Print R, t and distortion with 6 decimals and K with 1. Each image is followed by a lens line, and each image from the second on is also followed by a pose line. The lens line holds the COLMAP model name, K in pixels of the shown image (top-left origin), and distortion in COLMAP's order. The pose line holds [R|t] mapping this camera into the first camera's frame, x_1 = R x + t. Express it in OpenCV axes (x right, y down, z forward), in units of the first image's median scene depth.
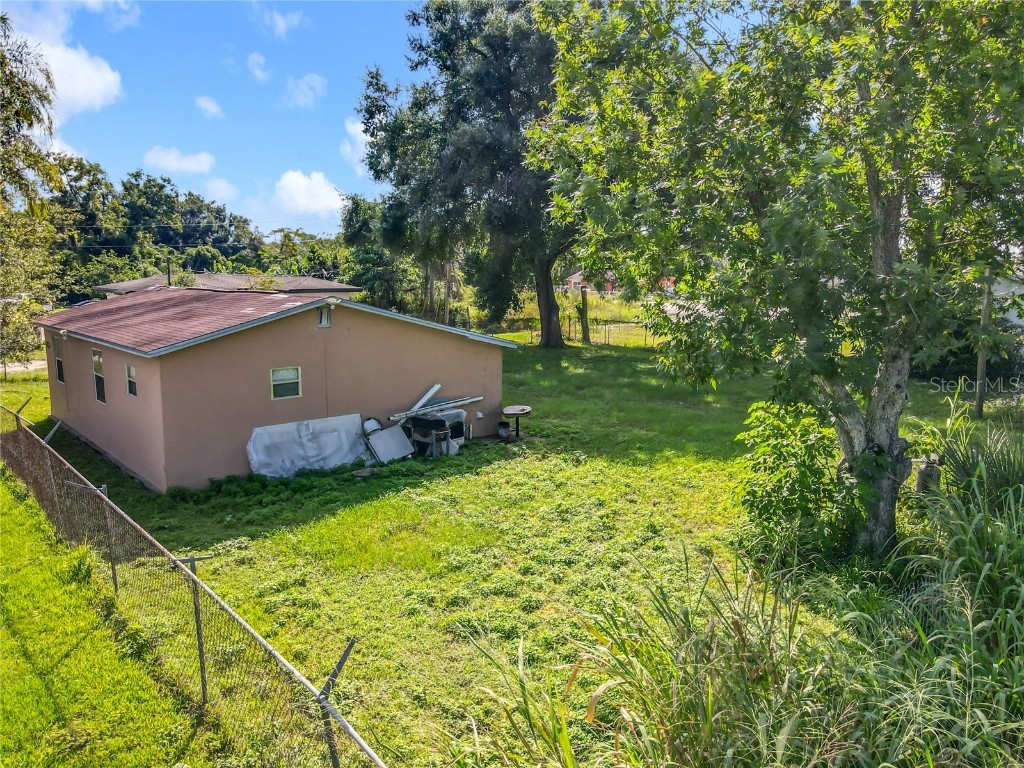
lens RADIAL K [[751.8, 0, 512.0], [0, 751.8, 384.0], [0, 0, 1]] dist [0.024664, 0.003958]
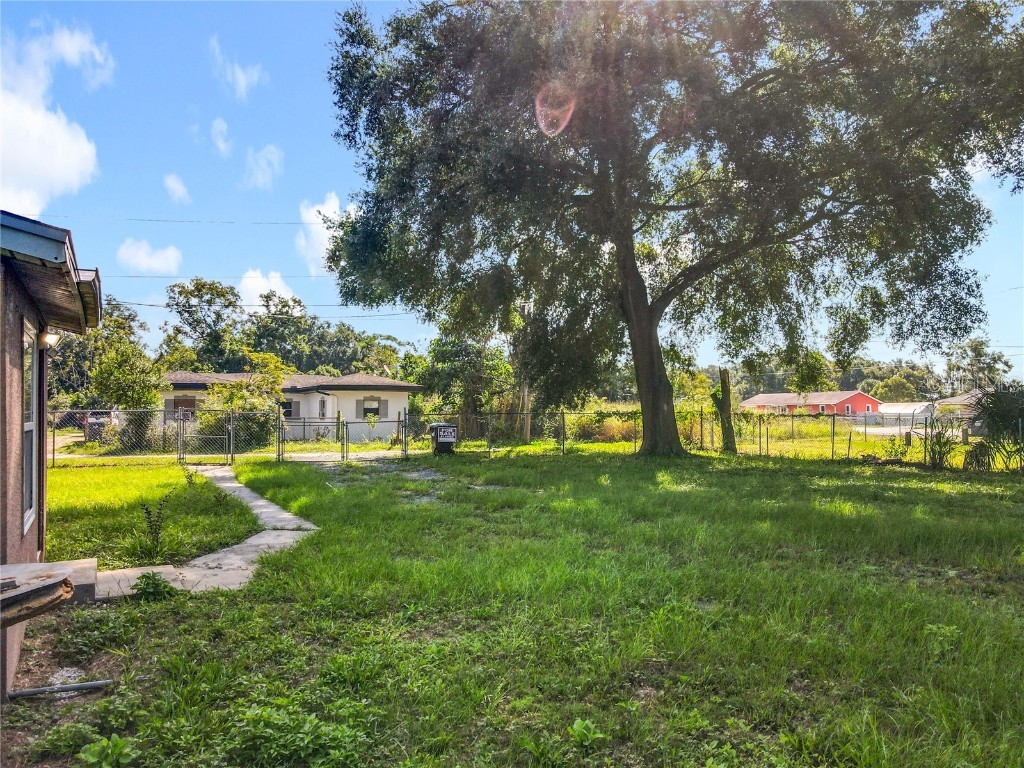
lens RADIAL K [[747.4, 0, 506.2], [0, 747.4, 386.3], [0, 0, 1]] dist [0.007304, 0.007624]
pose [[0.969618, -0.016500, -0.244069, 0.074724], [-0.029062, 0.982887, -0.181900, 0.006909], [0.242893, 0.183467, 0.952545, 0.382721]]
